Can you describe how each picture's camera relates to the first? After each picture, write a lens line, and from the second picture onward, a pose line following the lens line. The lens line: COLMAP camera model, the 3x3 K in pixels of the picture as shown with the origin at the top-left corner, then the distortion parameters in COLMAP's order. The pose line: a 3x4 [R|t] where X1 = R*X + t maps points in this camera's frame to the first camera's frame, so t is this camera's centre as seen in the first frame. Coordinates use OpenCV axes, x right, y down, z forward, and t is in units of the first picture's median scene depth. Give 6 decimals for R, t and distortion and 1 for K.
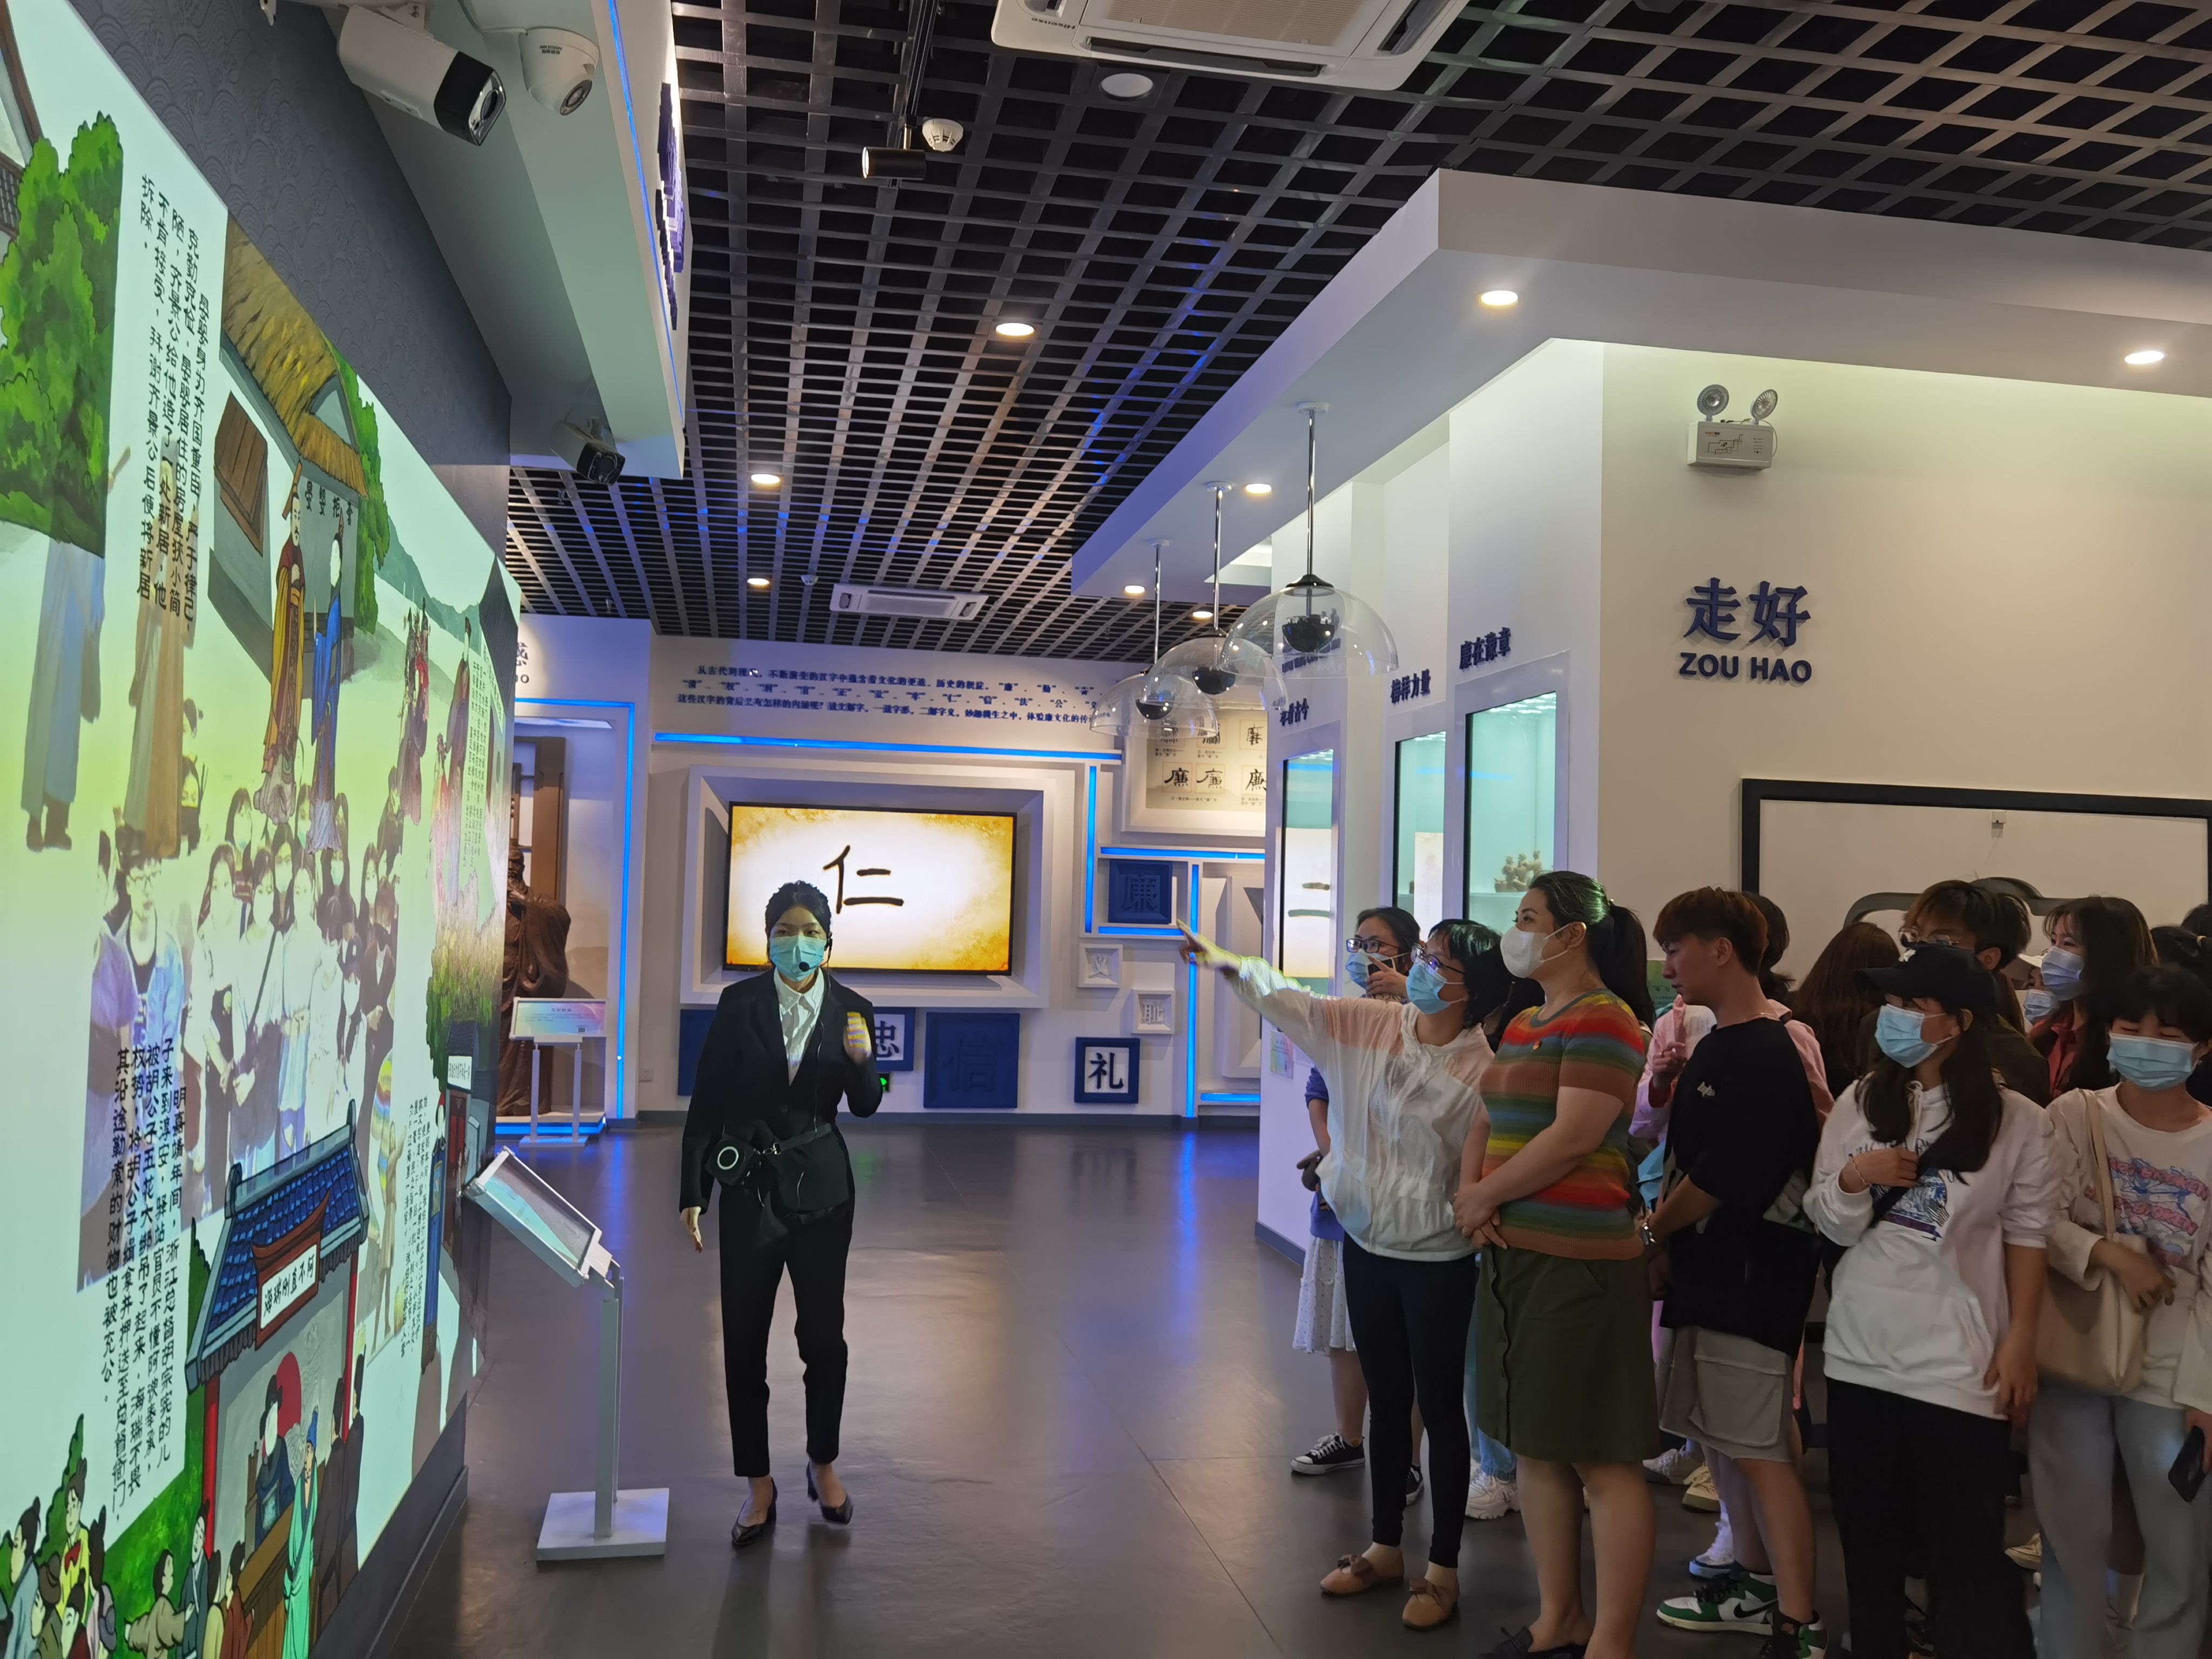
lens RADIAL K [[1723.3, 0, 1106.9], [0, 1723.3, 831.4], [0, 0, 1]] dist [-0.001535, 0.000948]
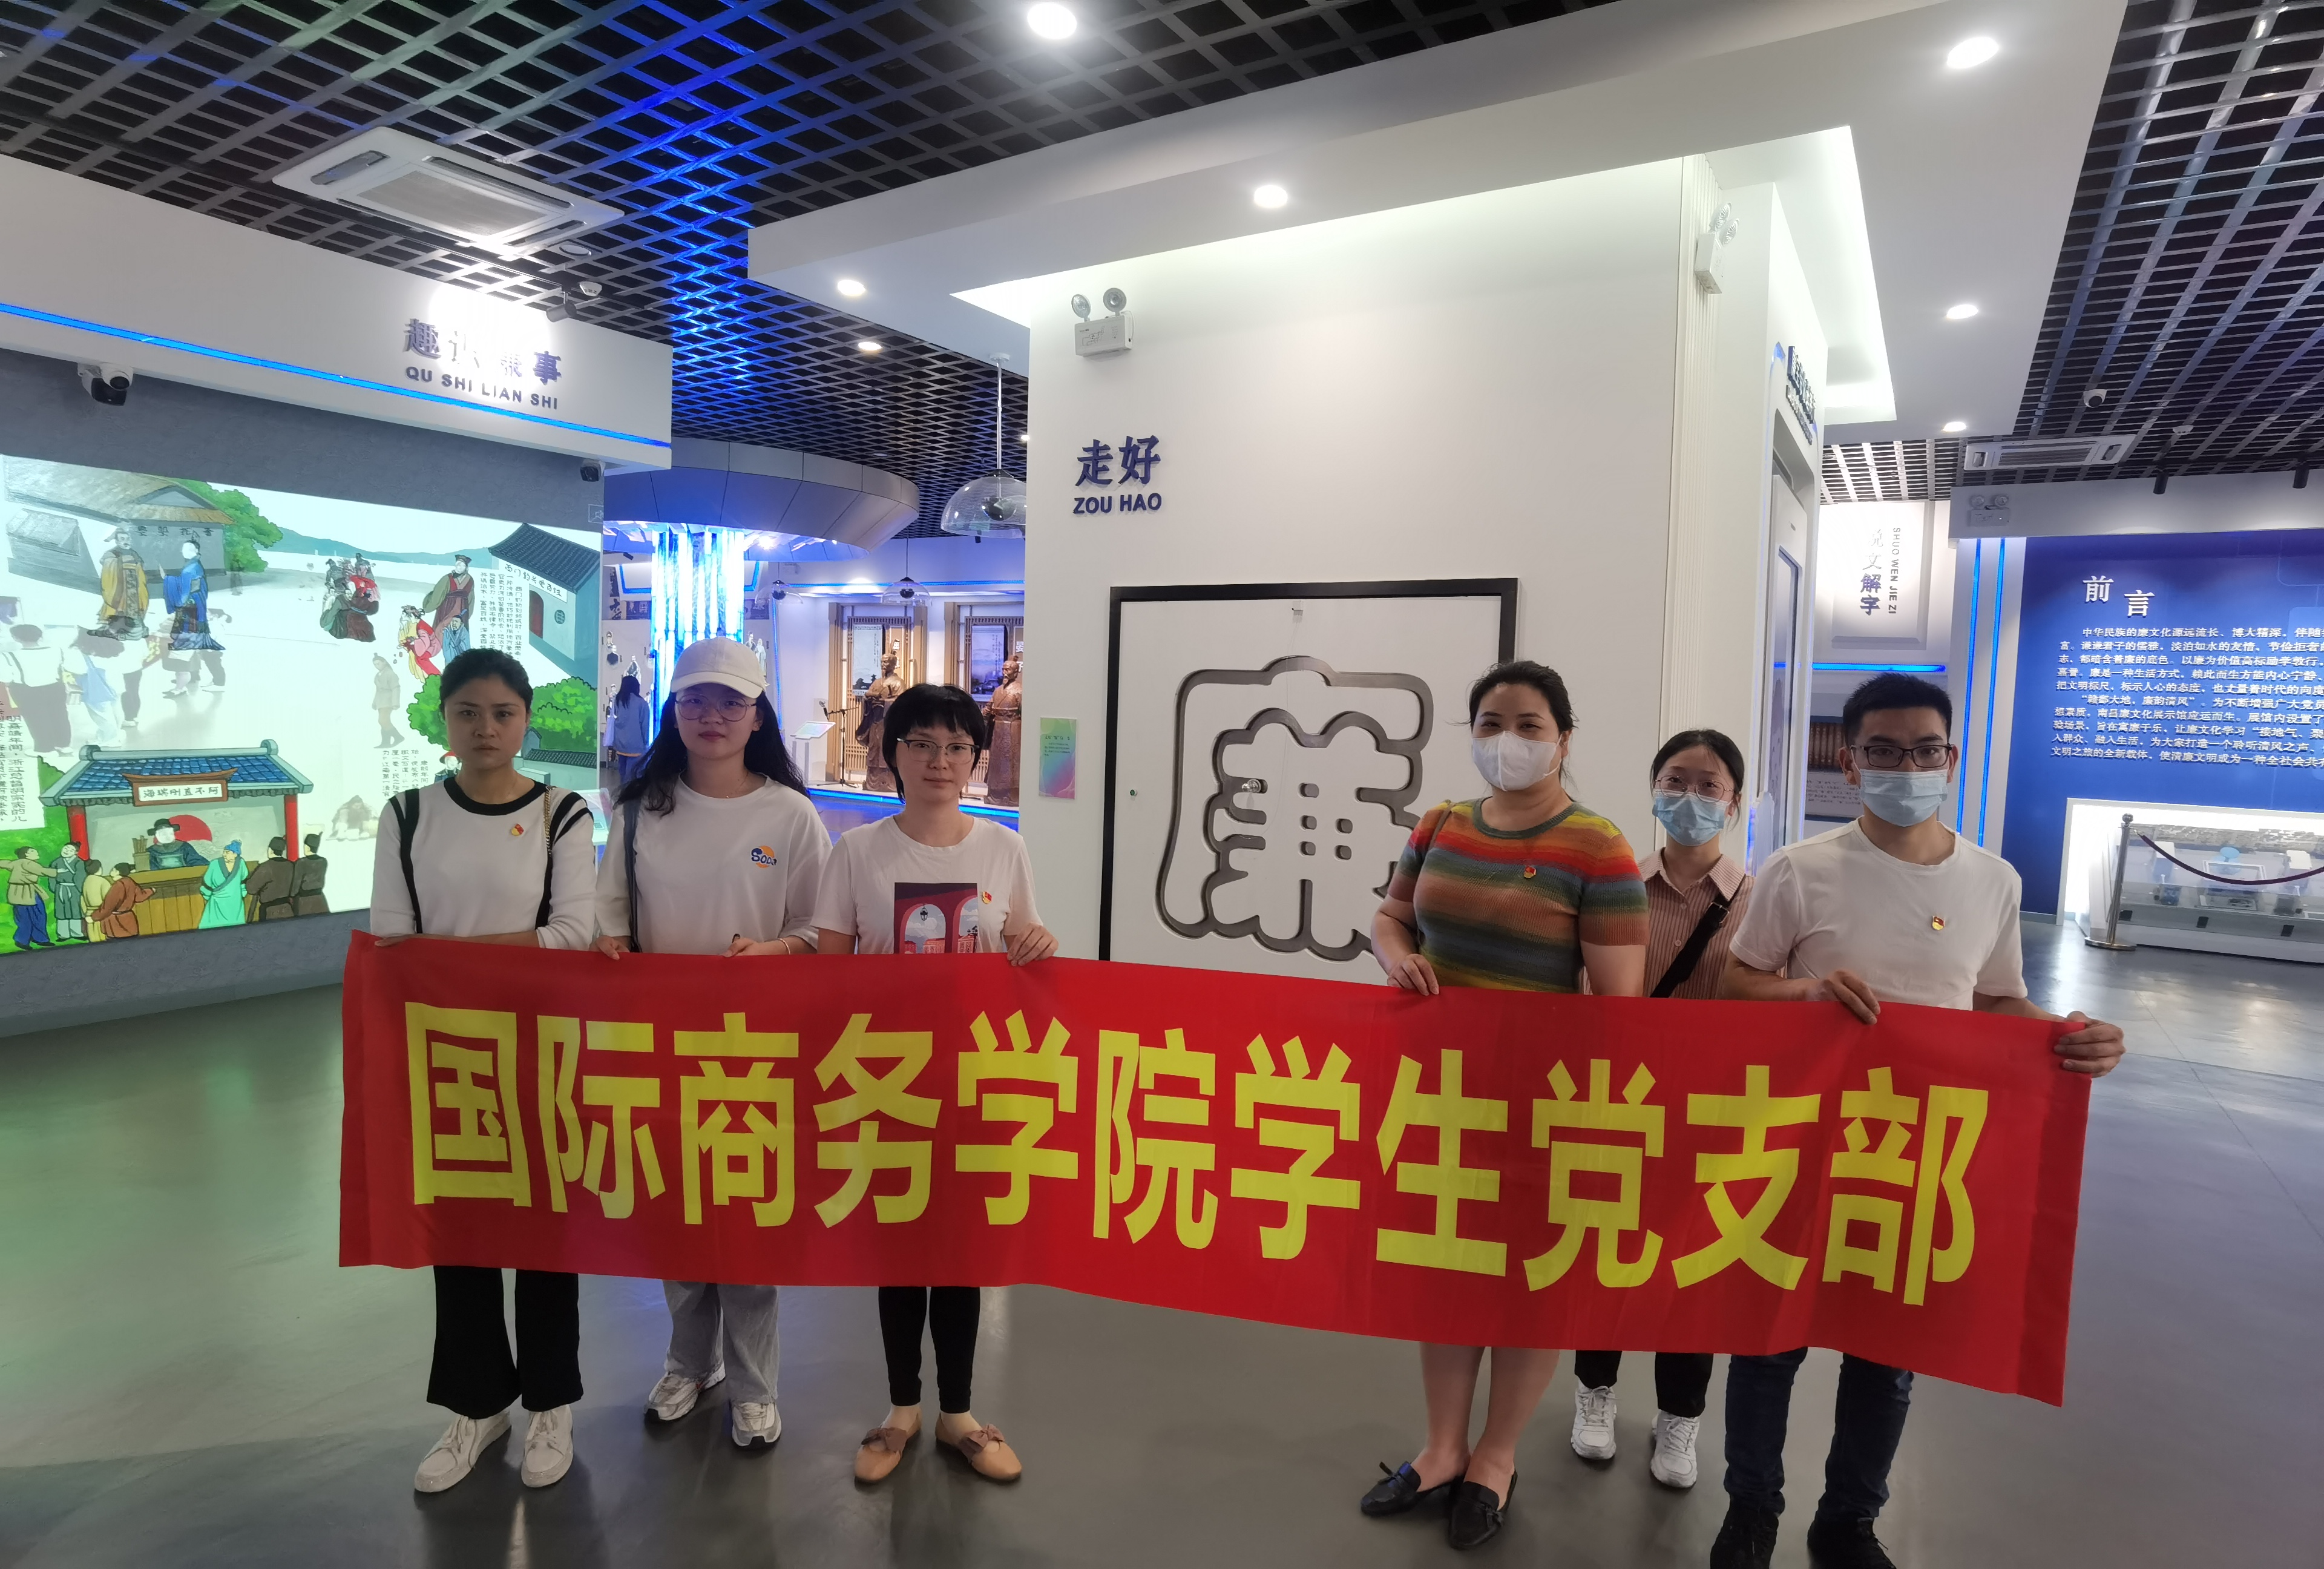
lens RADIAL K [[1216.4, 0, 1161.4], [0, 1216.4, 771.2], [0, 0, 1]] dist [0.001438, -0.000080]
pose [[0.712329, 0.054819, -0.699702, 1.075494], [0.019877, 0.994969, 0.098188, 0.020997], [0.701564, -0.083850, 0.707656, 0.331252]]
